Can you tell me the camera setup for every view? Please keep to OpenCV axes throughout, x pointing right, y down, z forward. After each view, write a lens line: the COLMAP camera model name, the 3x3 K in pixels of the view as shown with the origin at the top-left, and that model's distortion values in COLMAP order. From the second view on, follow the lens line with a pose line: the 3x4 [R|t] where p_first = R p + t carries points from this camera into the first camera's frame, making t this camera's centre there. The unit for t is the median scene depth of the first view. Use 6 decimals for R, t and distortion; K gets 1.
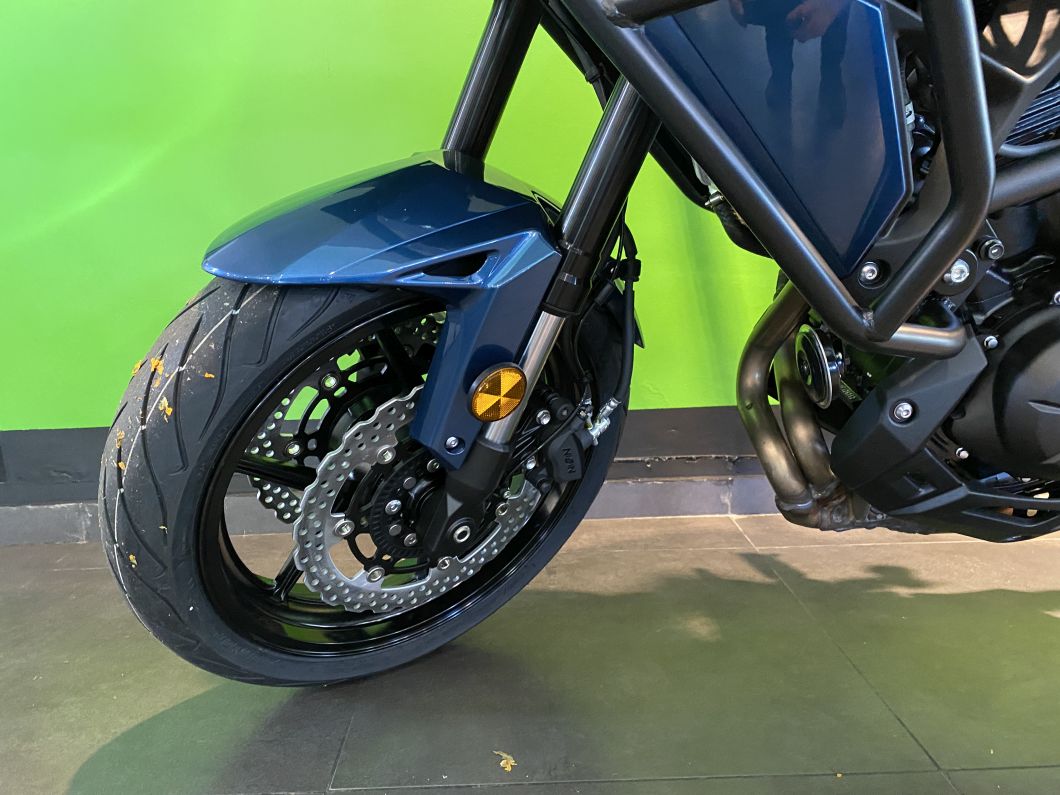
lens RADIAL K [[829.0, 0, 526.0], [0, 829.0, 381.2], [0, 0, 1]] dist [0.032393, -0.036128]
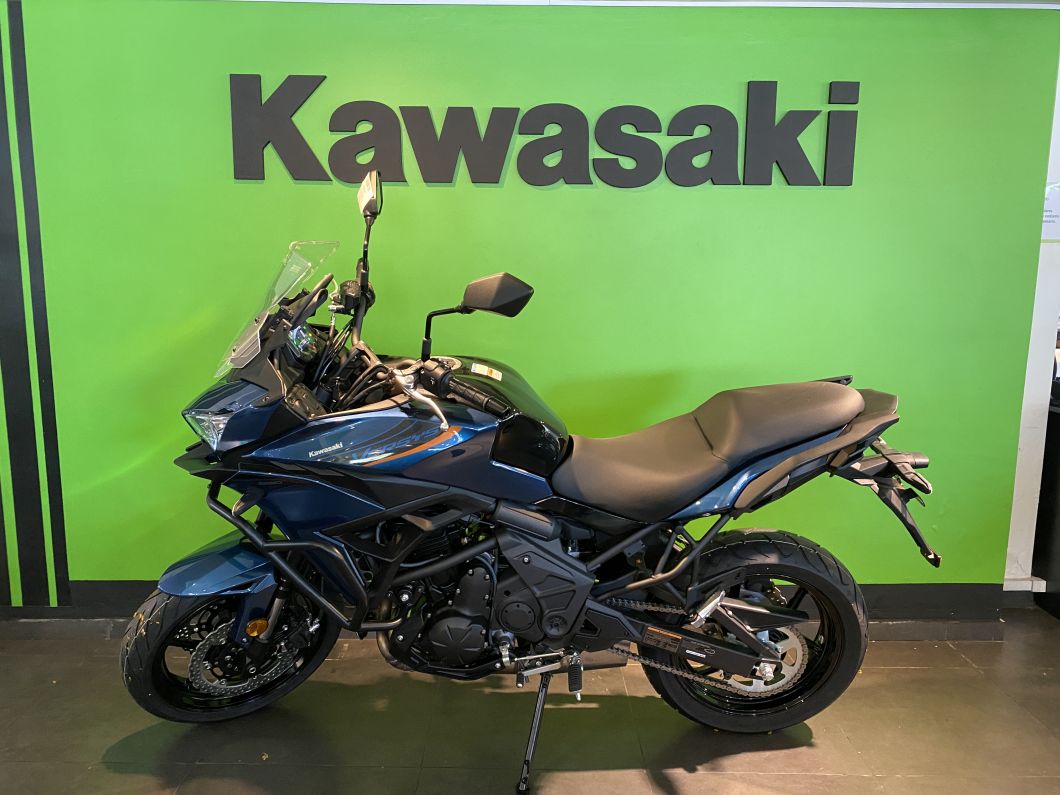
lens RADIAL K [[829.0, 0, 524.2], [0, 829.0, 374.7], [0, 0, 1]] dist [0.032393, -0.036128]
pose [[0.998891, 0.041778, -0.021689, 0.780082], [-0.042617, 0.998300, -0.039761, -0.665321], [0.019991, 0.040641, 0.998974, -1.630262]]
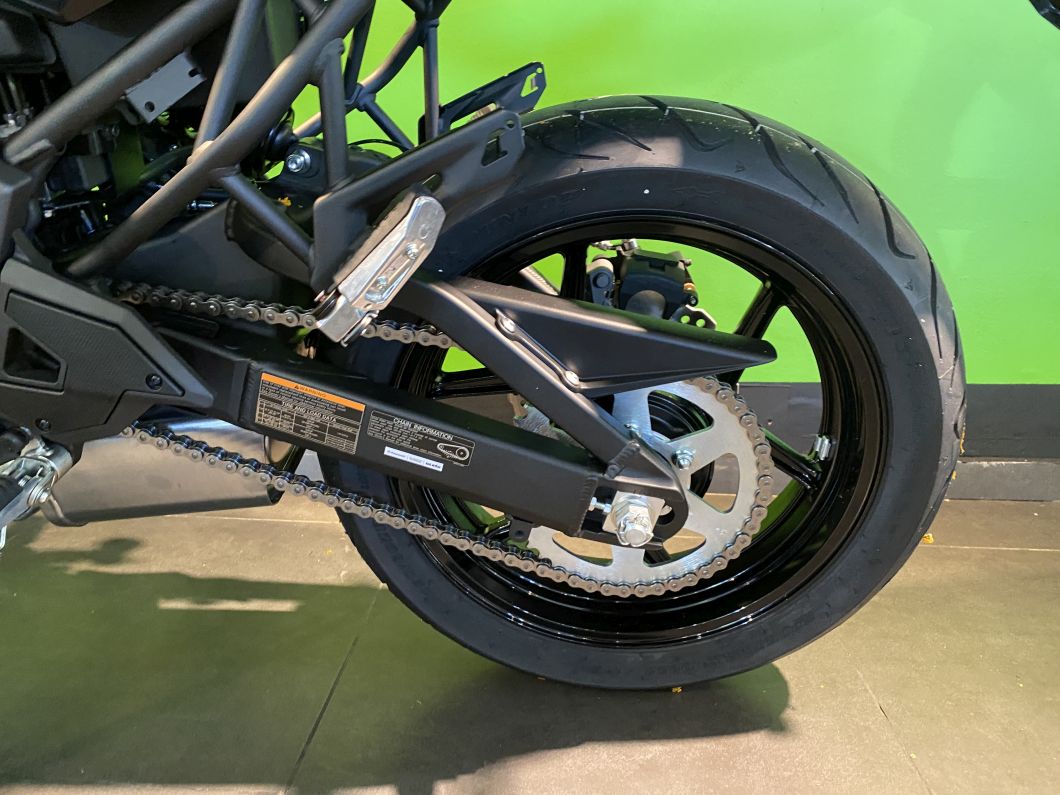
lens RADIAL K [[829.0, 0, 521.2], [0, 829.0, 361.0], [0, 0, 1]] dist [0.032393, -0.036128]
pose [[0.995396, 0.062323, -0.072819, 1.424099], [-0.058198, 0.996650, 0.057460, -0.103108], [0.076157, -0.052958, 0.995689, 0.109610]]
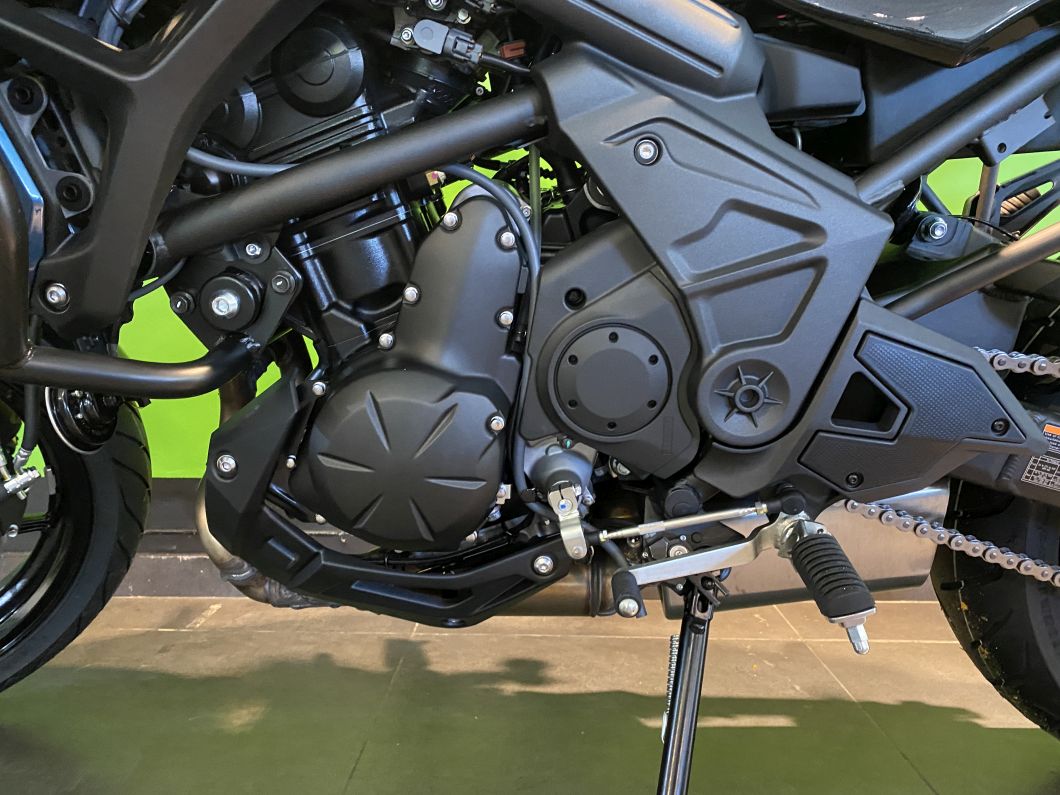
lens RADIAL K [[829.0, 0, 525.2], [0, 829.0, 375.4], [0, 0, 1]] dist [0.032393, -0.036128]
pose [[0.998420, 0.033634, -0.045025, 0.695415], [-0.038468, 0.993054, -0.111192, 0.023842], [0.040972, 0.112748, 0.992779, 0.104333]]
